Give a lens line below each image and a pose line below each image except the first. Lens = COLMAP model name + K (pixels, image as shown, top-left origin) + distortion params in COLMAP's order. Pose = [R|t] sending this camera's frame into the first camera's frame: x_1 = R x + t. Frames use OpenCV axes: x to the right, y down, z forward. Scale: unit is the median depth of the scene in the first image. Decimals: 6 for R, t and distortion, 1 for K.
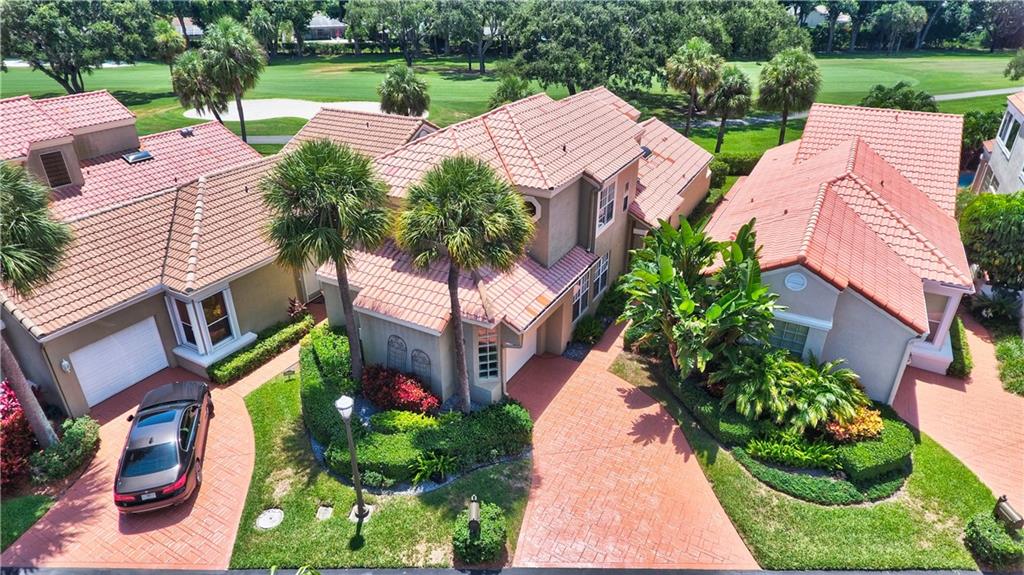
lens RADIAL K [[603.6, 0, 512.5], [0, 603.6, 286.5], [0, 0, 1]] dist [-0.004722, -0.000298]
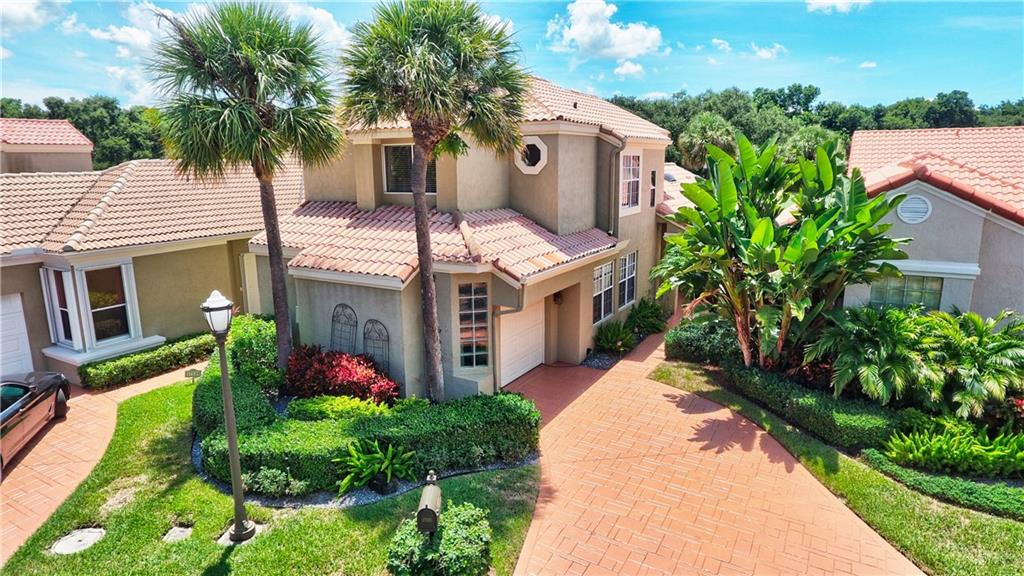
lens RADIAL K [[603.6, 0, 509.0], [0, 603.6, 288.2], [0, 0, 1]] dist [-0.004722, -0.000298]
pose [[0.999761, -0.006728, -0.020807, 0.015141], [0.000997, 0.964526, -0.263986, 0.262283], [0.021845, 0.263902, 0.964302, 0.341308]]
